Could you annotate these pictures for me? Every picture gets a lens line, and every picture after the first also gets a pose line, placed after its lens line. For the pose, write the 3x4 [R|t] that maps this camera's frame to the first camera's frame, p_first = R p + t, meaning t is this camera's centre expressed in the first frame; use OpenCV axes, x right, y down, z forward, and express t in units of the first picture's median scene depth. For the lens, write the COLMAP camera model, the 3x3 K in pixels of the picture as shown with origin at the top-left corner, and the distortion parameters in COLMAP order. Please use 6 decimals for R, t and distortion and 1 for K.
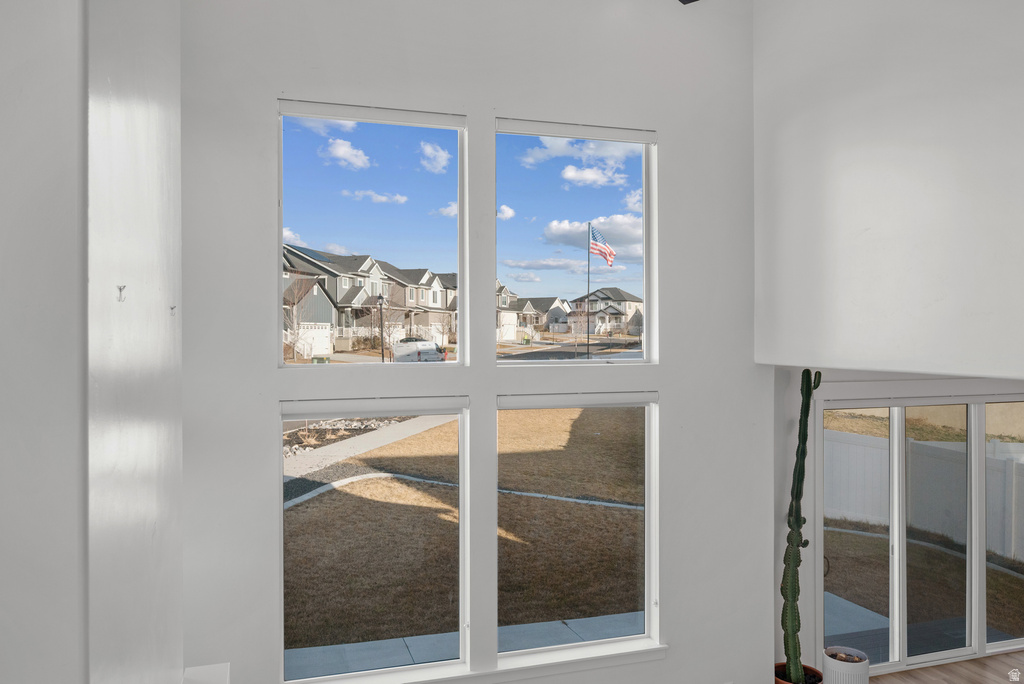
lens RADIAL K [[782.2, 0, 512.0], [0, 782.2, 342.0], [0, 0, 1]] dist [-0.000575, 0.001653]
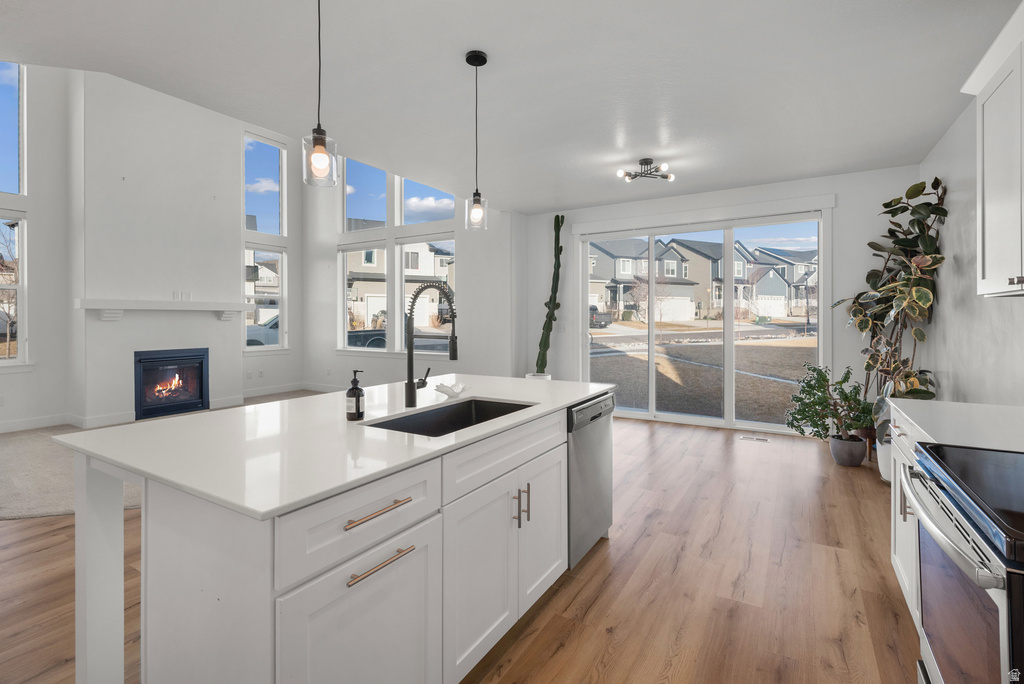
lens RADIAL K [[476.2, 0, 516.0], [0, 476.2, 315.8], [0, 0, 1]] dist [-0.002439, -0.000519]
pose [[0.662736, -0.000896, -0.748853, 0.437631], [-0.008773, 0.999921, -0.008960, 0.105687], [0.748802, 0.012508, 0.662676, 0.105178]]
